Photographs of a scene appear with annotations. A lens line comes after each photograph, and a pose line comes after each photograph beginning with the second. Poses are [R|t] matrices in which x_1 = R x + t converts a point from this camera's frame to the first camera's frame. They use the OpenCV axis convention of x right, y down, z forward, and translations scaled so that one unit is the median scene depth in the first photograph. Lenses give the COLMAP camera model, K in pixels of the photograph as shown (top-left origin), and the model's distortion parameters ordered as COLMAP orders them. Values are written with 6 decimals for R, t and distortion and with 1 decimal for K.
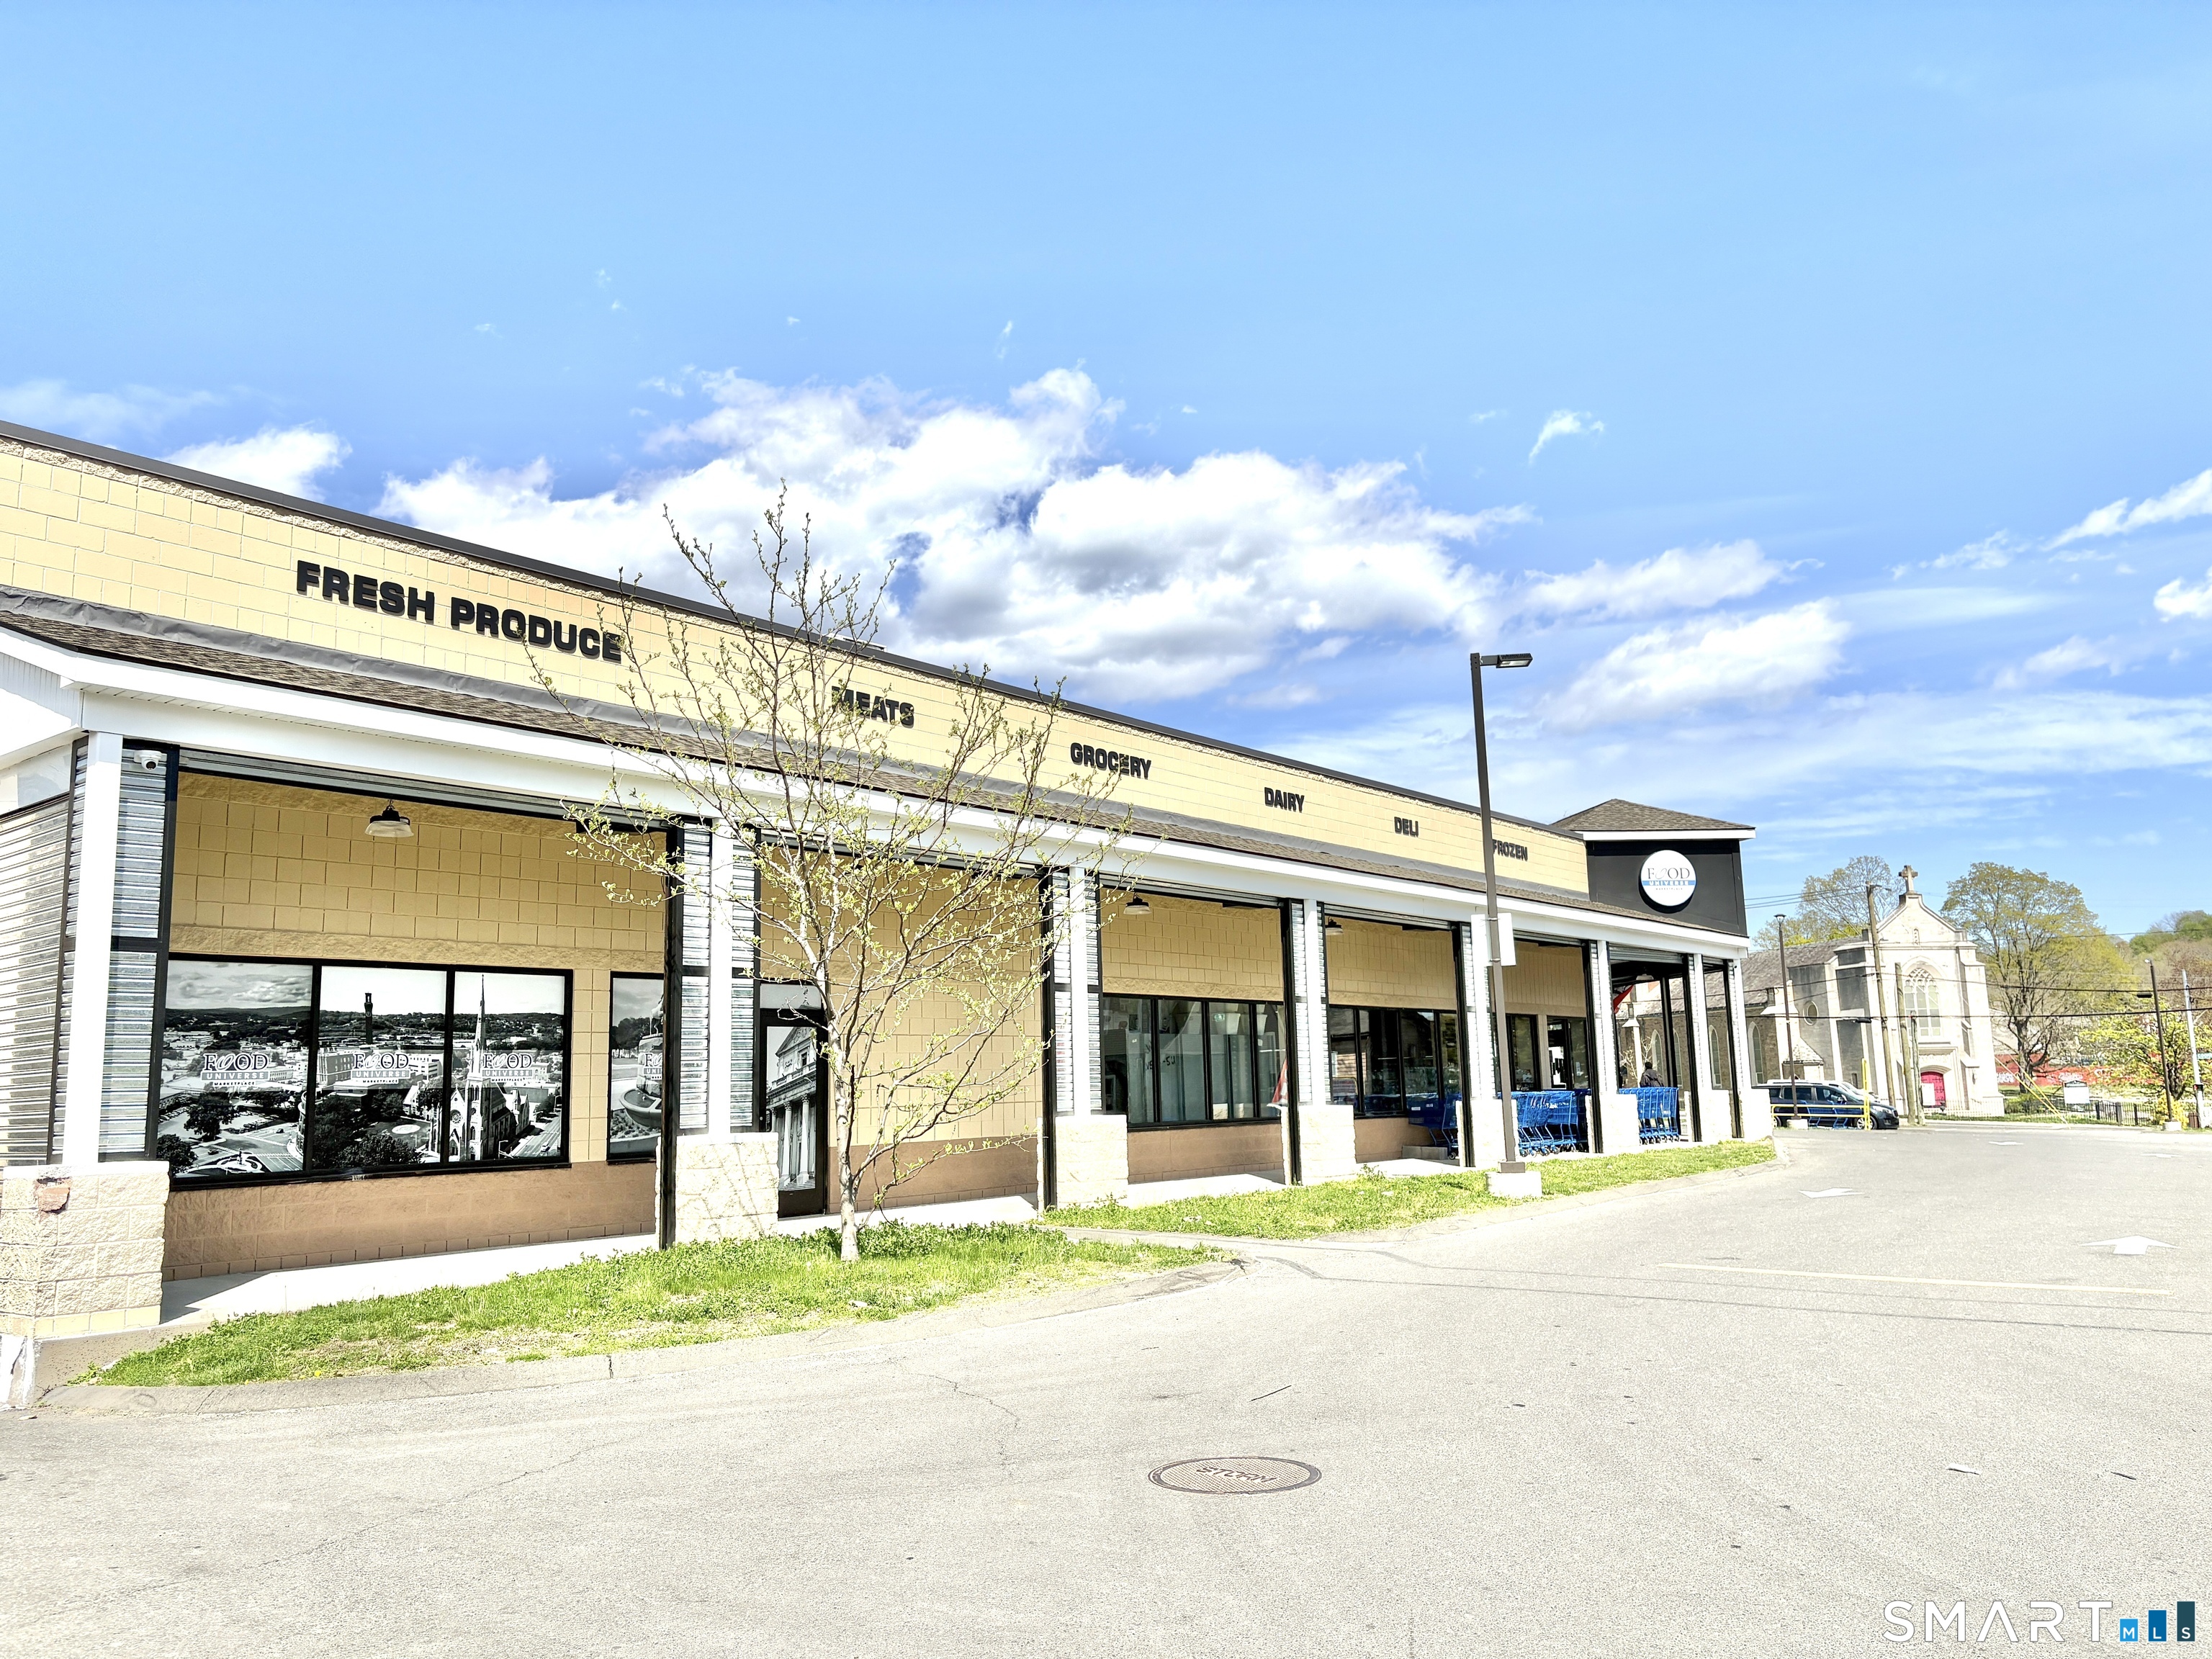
lens RADIAL K [[1665.5, 0, 1106.0], [0, 1665.5, 829.5], [0, 0, 1]] dist [0.069617, -0.076842]
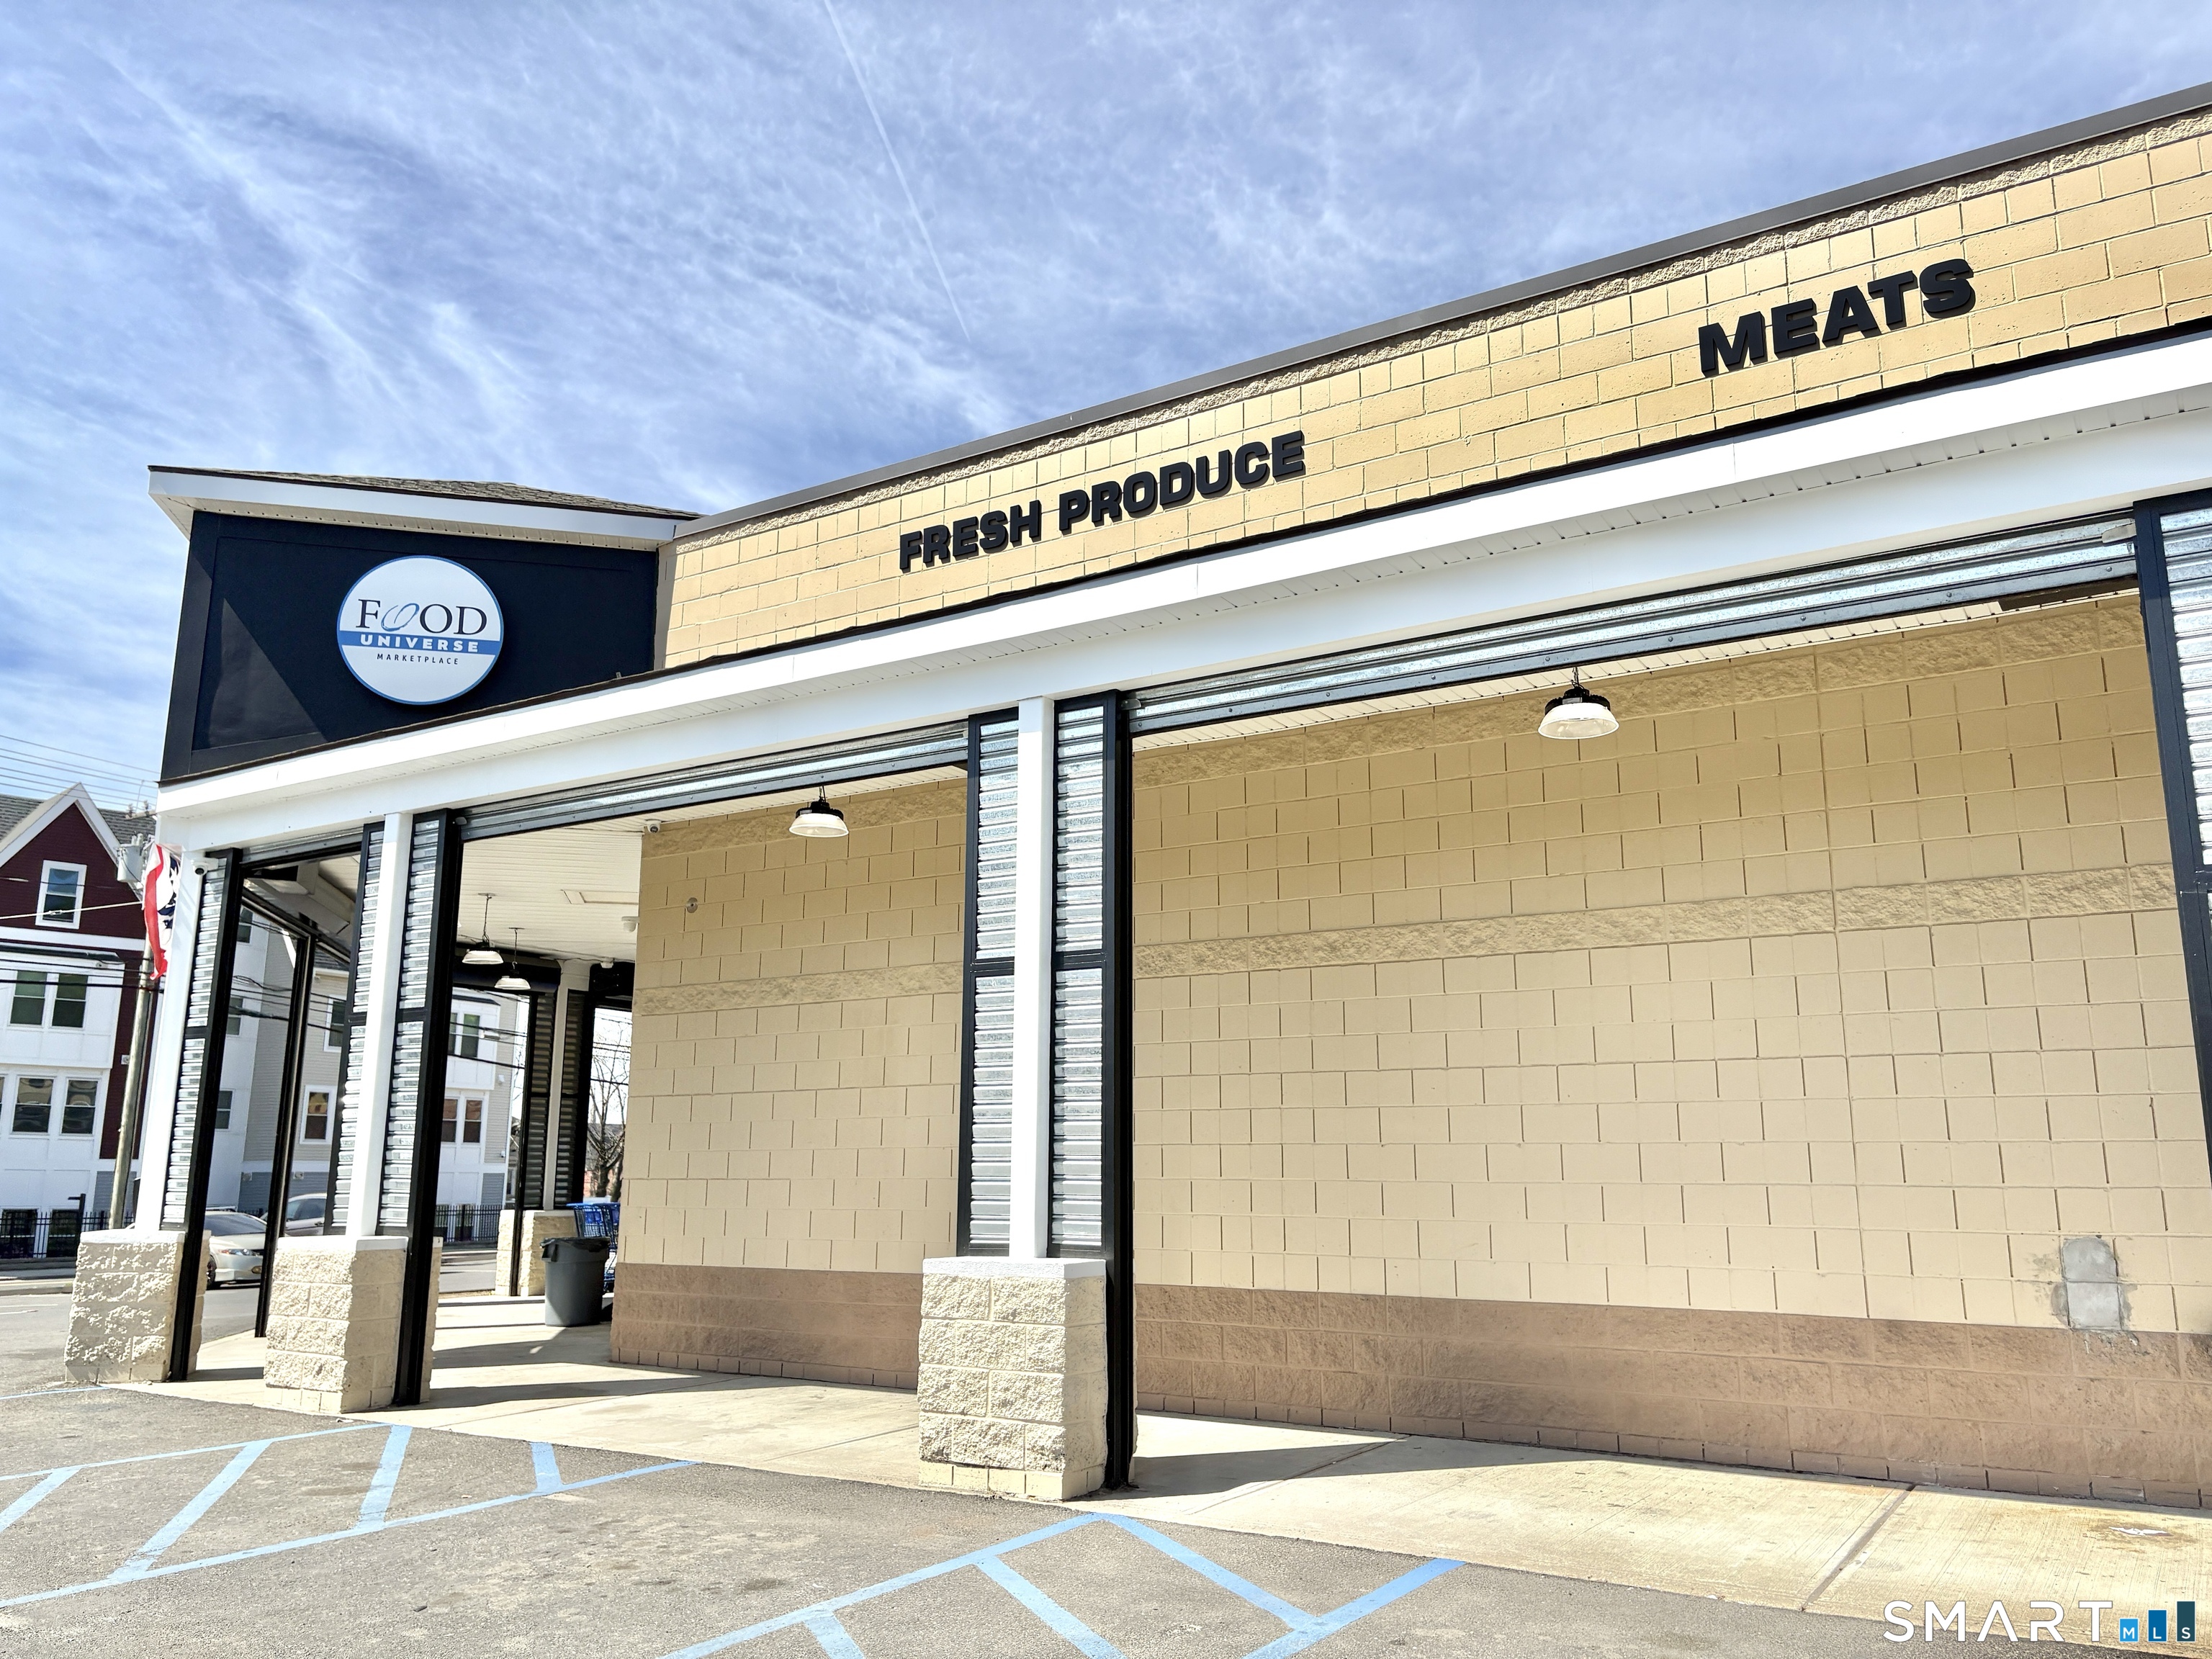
lens RADIAL K [[1663.0, 0, 1106.0], [0, 1663.0, 829.5], [0, 0, 1]] dist [-0.075108, -0.002033]
pose [[0.116629, -0.181000, -0.976543, 0.297223], [0.159449, 0.973912, -0.161469, 0.125060], [0.980293, -0.136877, 0.142447, 0.882892]]
